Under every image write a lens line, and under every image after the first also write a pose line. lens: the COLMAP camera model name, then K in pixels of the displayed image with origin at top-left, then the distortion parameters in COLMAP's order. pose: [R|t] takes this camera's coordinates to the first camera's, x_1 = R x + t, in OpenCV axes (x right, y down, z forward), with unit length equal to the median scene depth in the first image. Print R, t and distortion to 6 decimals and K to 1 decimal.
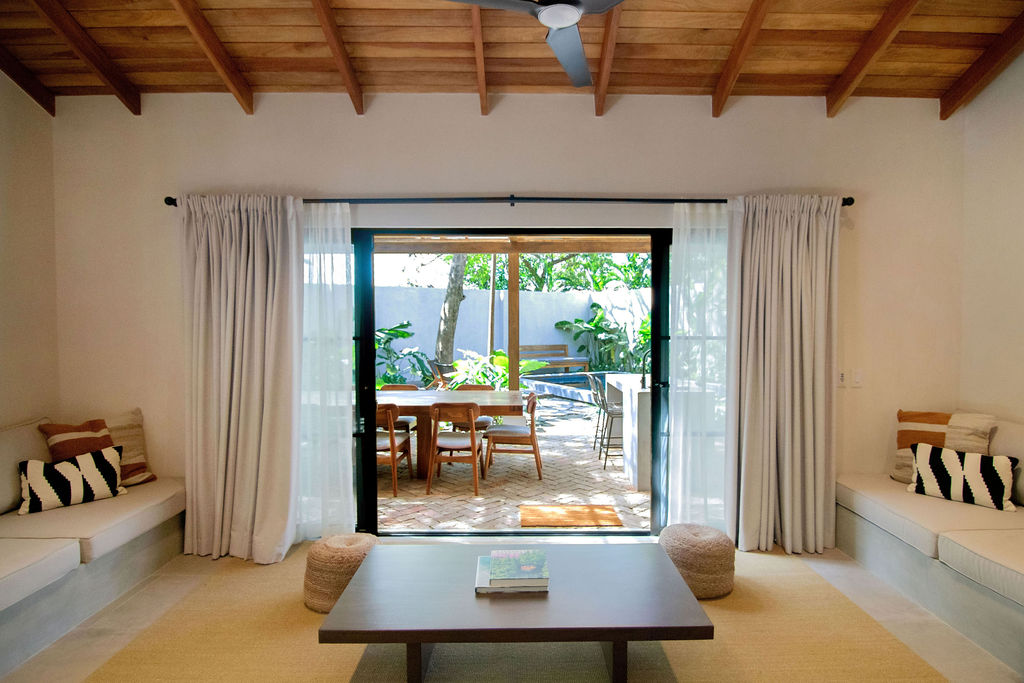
lens RADIAL K [[547.5, 0, 512.9], [0, 547.5, 335.1], [0, 0, 1]] dist [-0.010641, -0.007352]
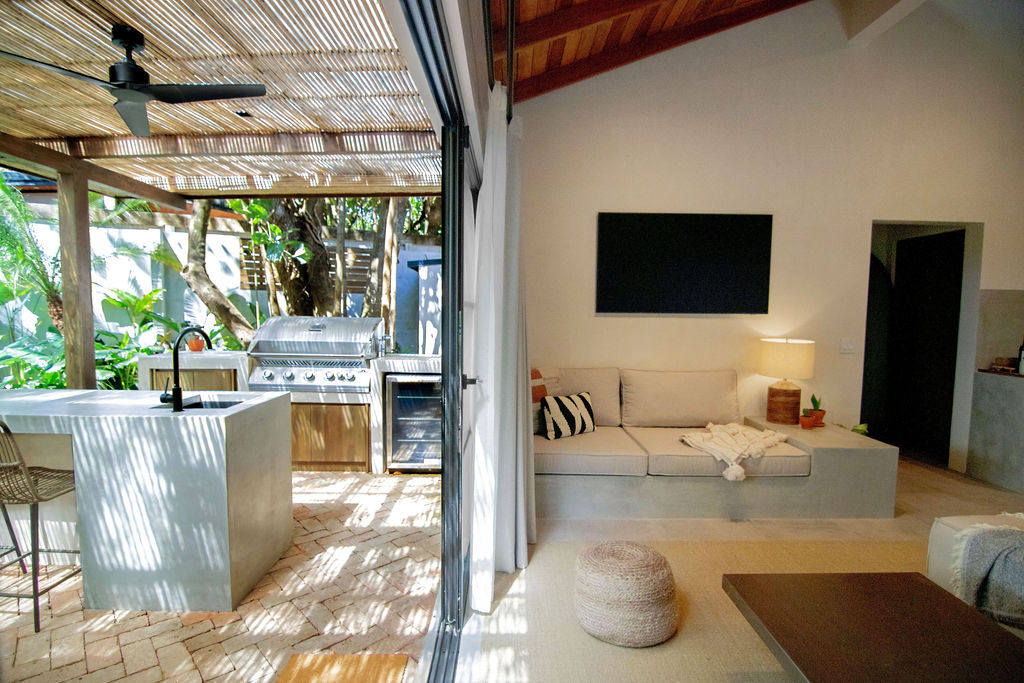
lens RADIAL K [[502.6, 0, 512.9], [0, 502.6, 349.1], [0, 0, 1]] dist [-0.022092, 0.001682]
pose [[-0.013837, -0.085027, 0.996283, -0.298954], [-0.006235, 0.996366, 0.084948, 0.004581], [-0.999885, -0.005037, -0.014317, 1.017004]]
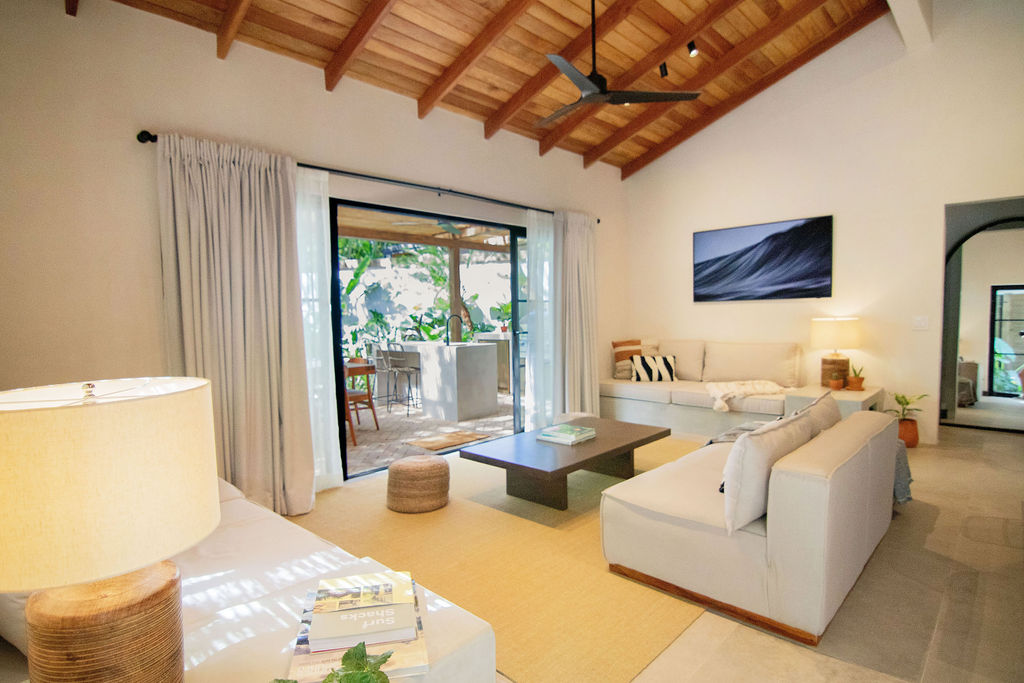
lens RADIAL K [[547.5, 0, 509.8], [0, 547.5, 342.3], [0, 0, 1]] dist [-0.010641, -0.007352]
pose [[0.692060, -0.052511, 0.719927, -0.856271], [0.026354, 0.998524, 0.047498, 0.047925], [-0.721359, -0.013899, 0.692422, -0.002831]]
